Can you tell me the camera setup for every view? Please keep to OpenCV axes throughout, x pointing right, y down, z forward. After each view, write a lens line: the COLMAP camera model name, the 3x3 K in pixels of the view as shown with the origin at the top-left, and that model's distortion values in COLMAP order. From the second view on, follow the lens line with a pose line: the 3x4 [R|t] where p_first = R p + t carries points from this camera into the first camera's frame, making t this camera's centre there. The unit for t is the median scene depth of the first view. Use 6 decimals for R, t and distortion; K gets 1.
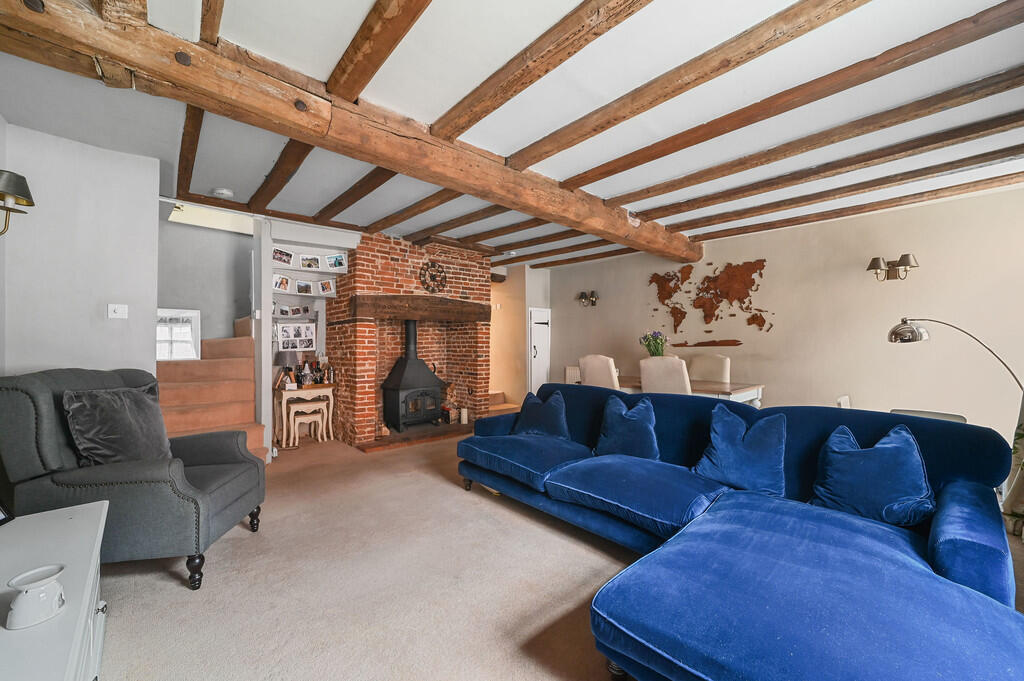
lens RADIAL K [[400.6, 0, 510.4], [0, 400.6, 352.2], [0, 0, 1]] dist [-0.030691, 0.005317]
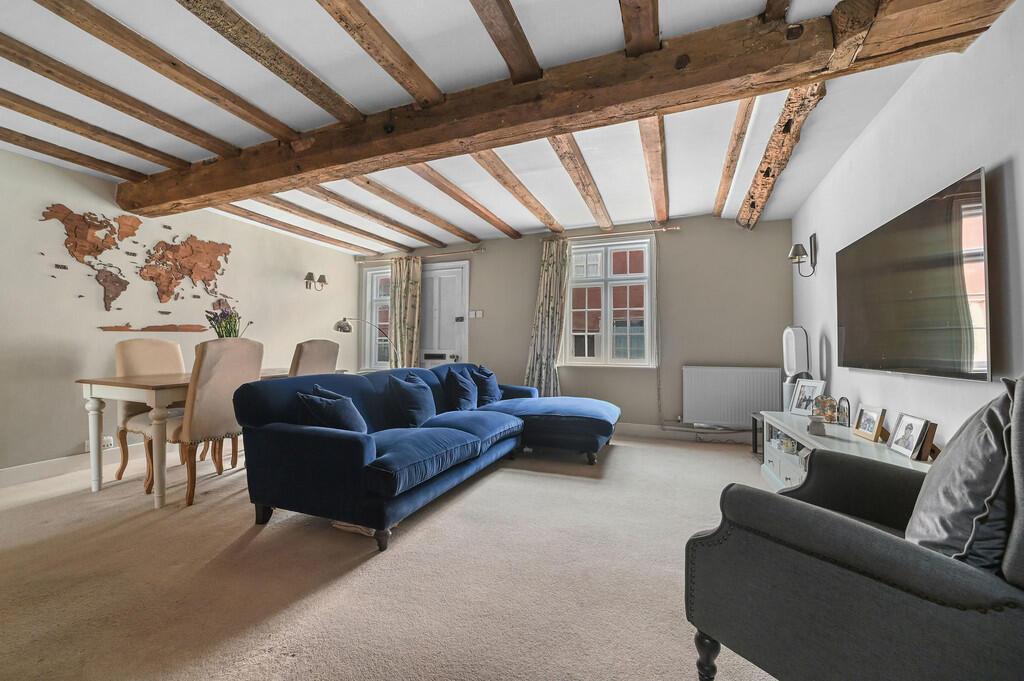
lens RADIAL K [[400.6, 0, 510.4], [0, 400.6, 352.2], [0, 0, 1]] dist [-0.030691, 0.005317]
pose [[-0.454317, -0.002665, 0.890836, -0.508478], [0.026406, 0.999516, 0.016457, 0.031632], [-0.890449, 0.031001, -0.454027, 0.763707]]
